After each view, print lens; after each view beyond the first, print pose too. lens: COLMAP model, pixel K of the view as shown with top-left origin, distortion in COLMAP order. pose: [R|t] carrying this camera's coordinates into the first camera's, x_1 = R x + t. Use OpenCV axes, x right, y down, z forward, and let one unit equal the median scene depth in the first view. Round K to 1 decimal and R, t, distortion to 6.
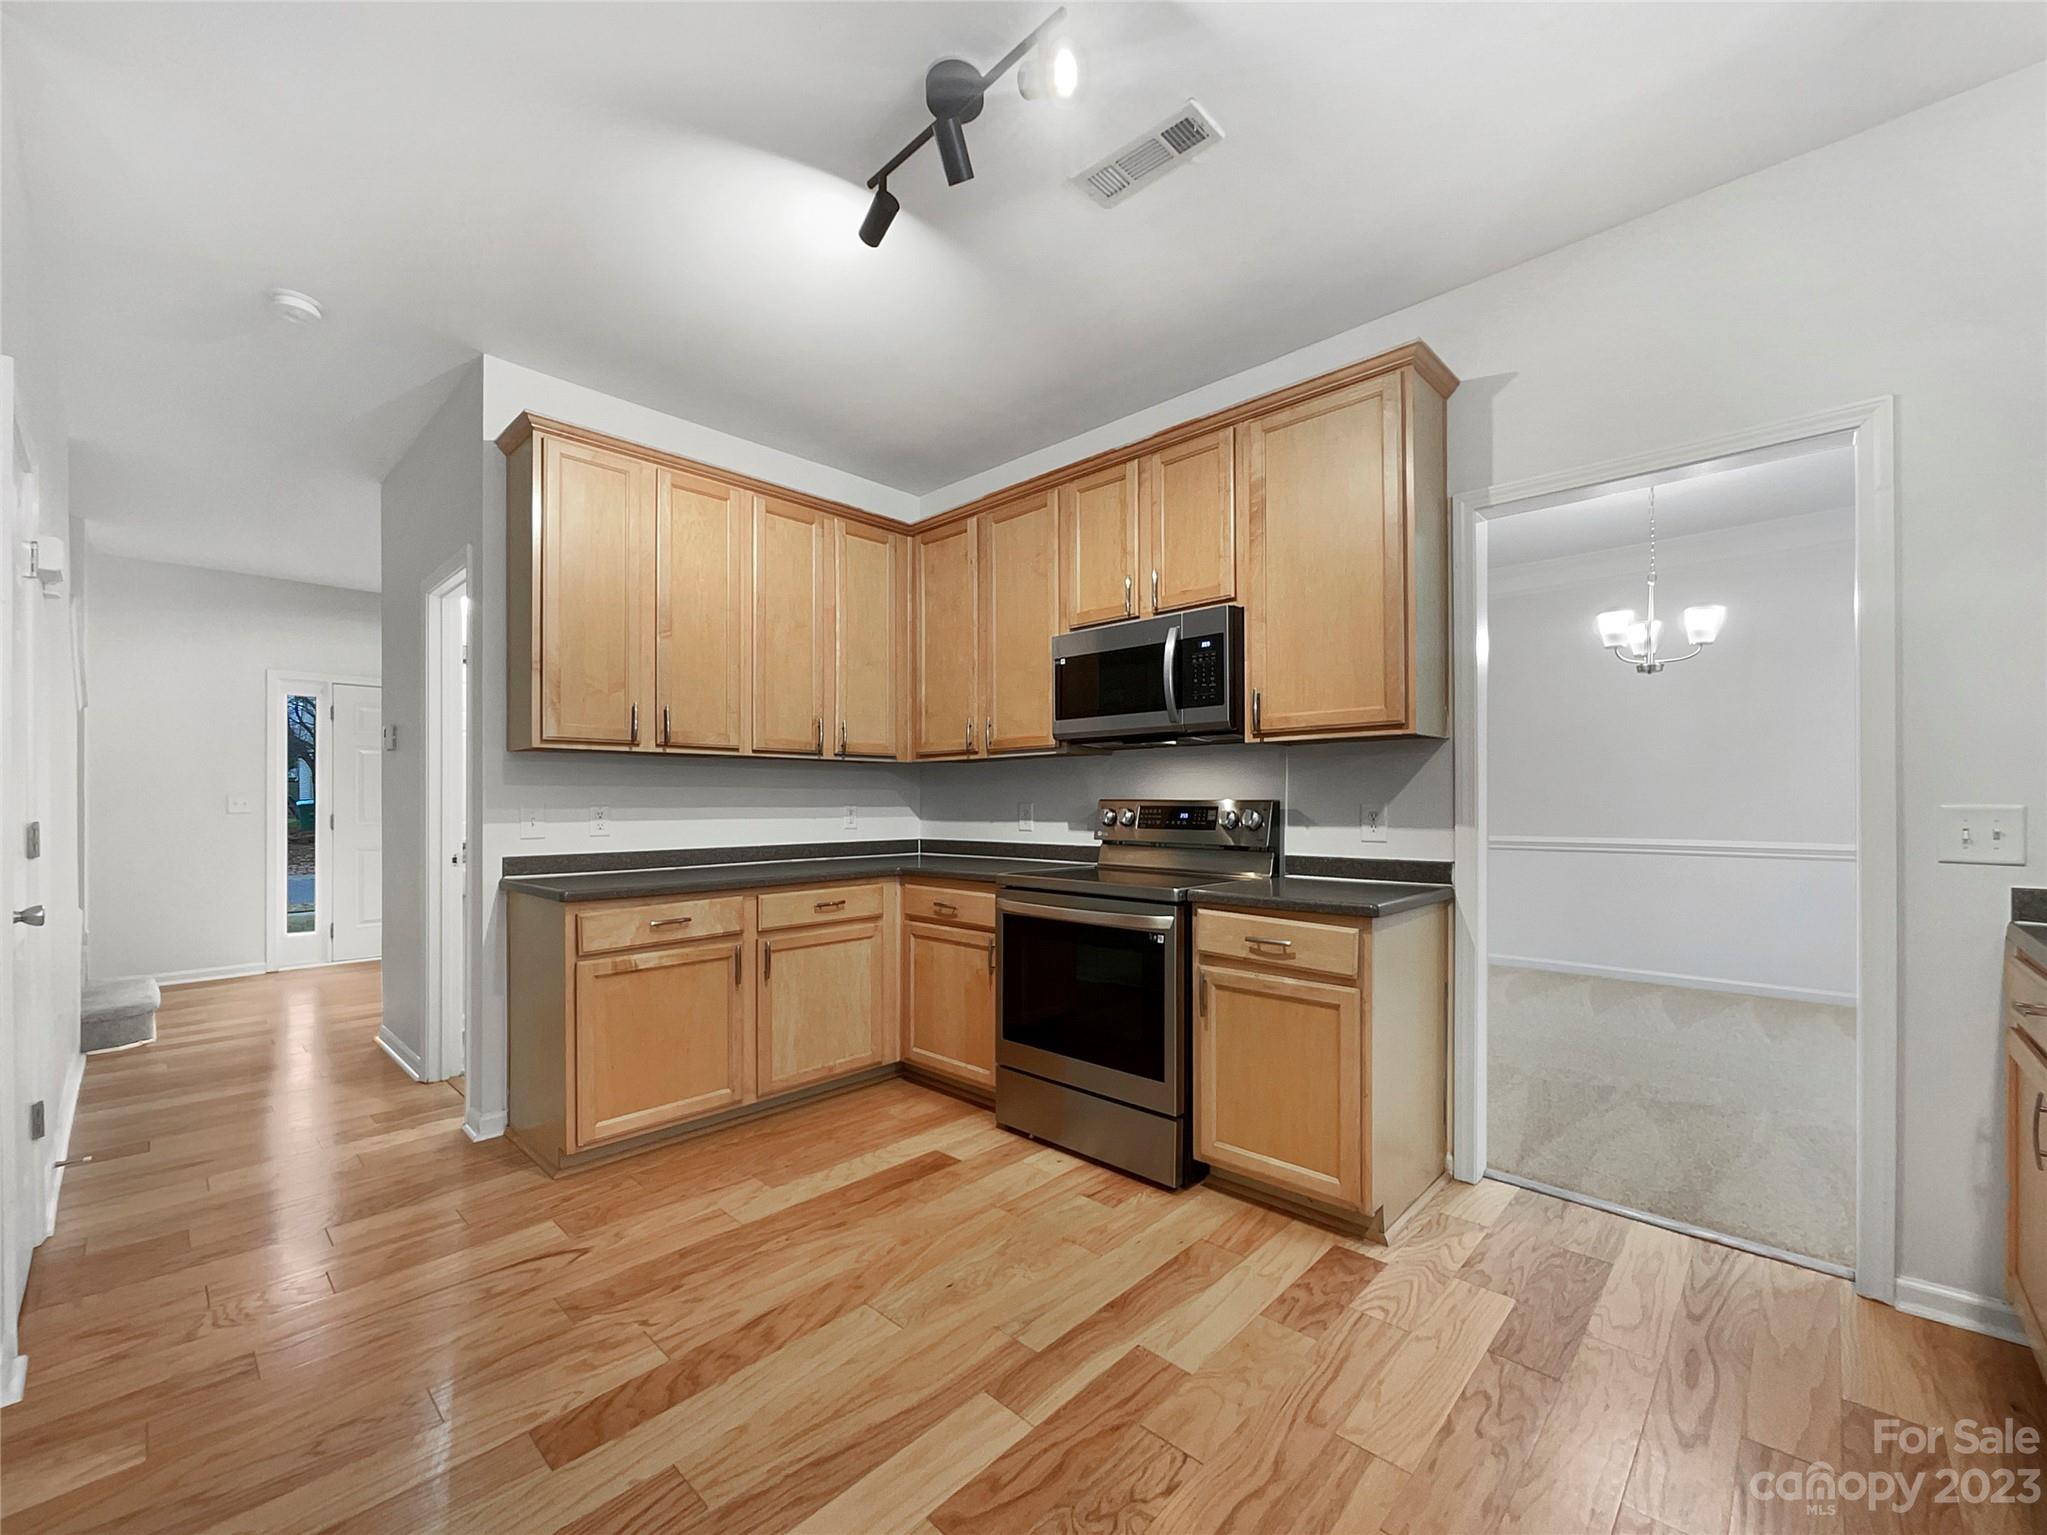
lens RADIAL K [[841.3, 0, 1014.1], [0, 841.3, 793.7], [0, 0, 1]] dist [-0.002899, -0.000015]
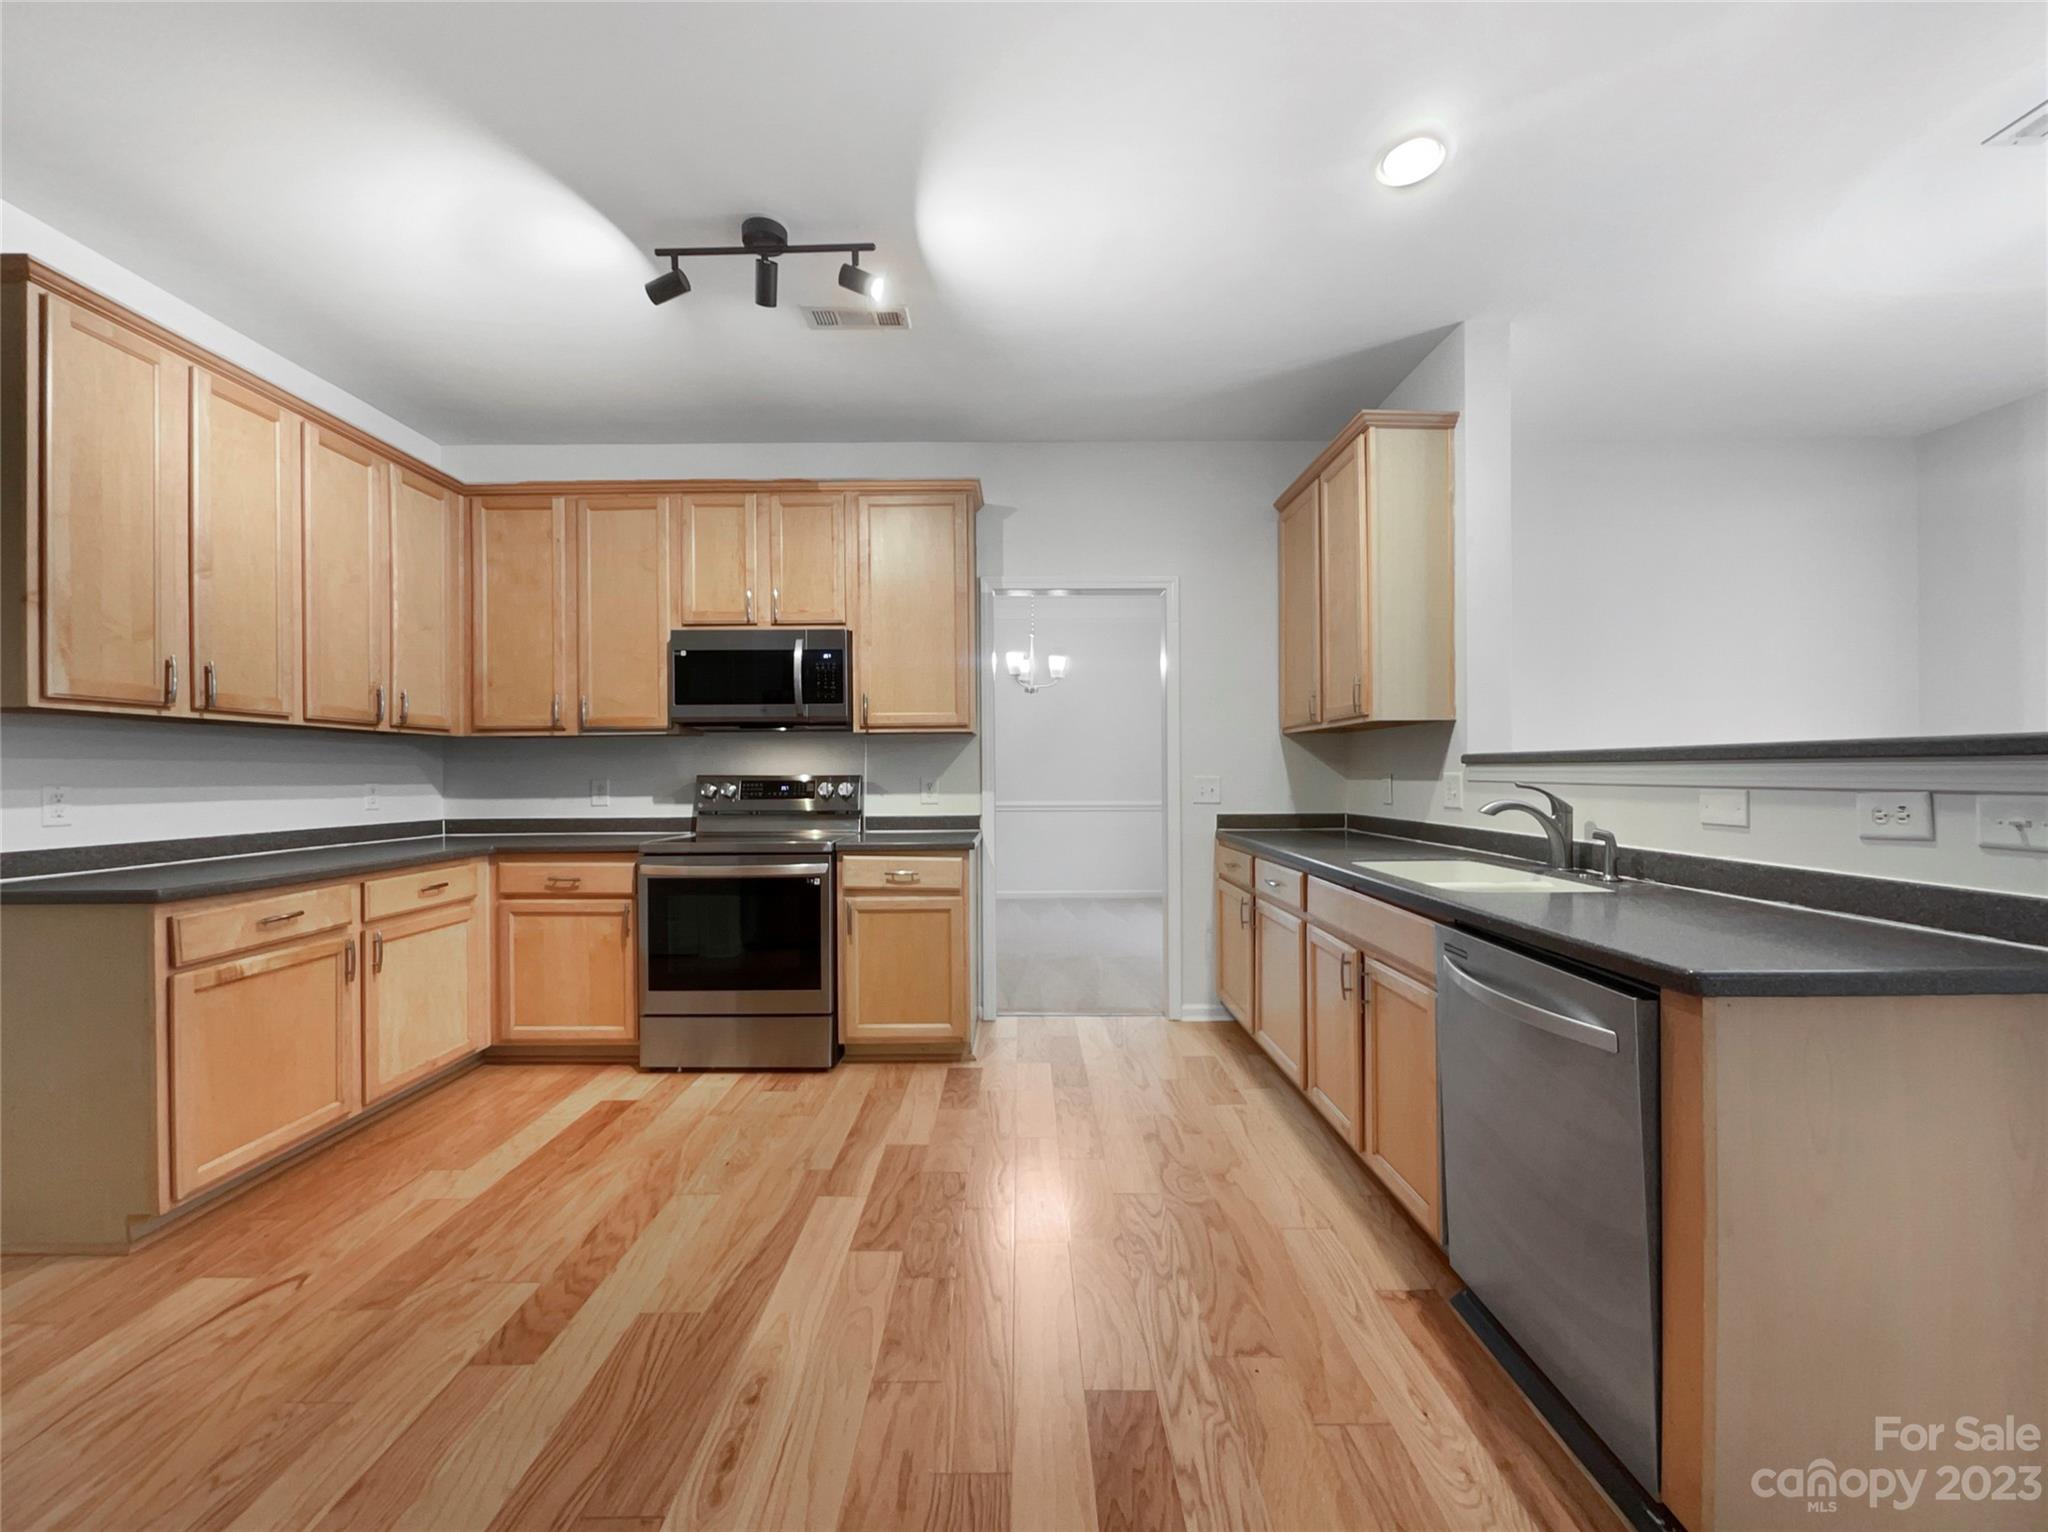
lens RADIAL K [[825.4, 0, 1024.0], [0, 825.4, 766.0], [0, 0, 1]] dist [0.002213, 0.000540]
pose [[0.723971, 0.005394, 0.689809, -0.408297], [-0.001531, 0.999980, -0.006213, 0.000739], [-0.689829, 0.003442, 0.723964, -0.130384]]
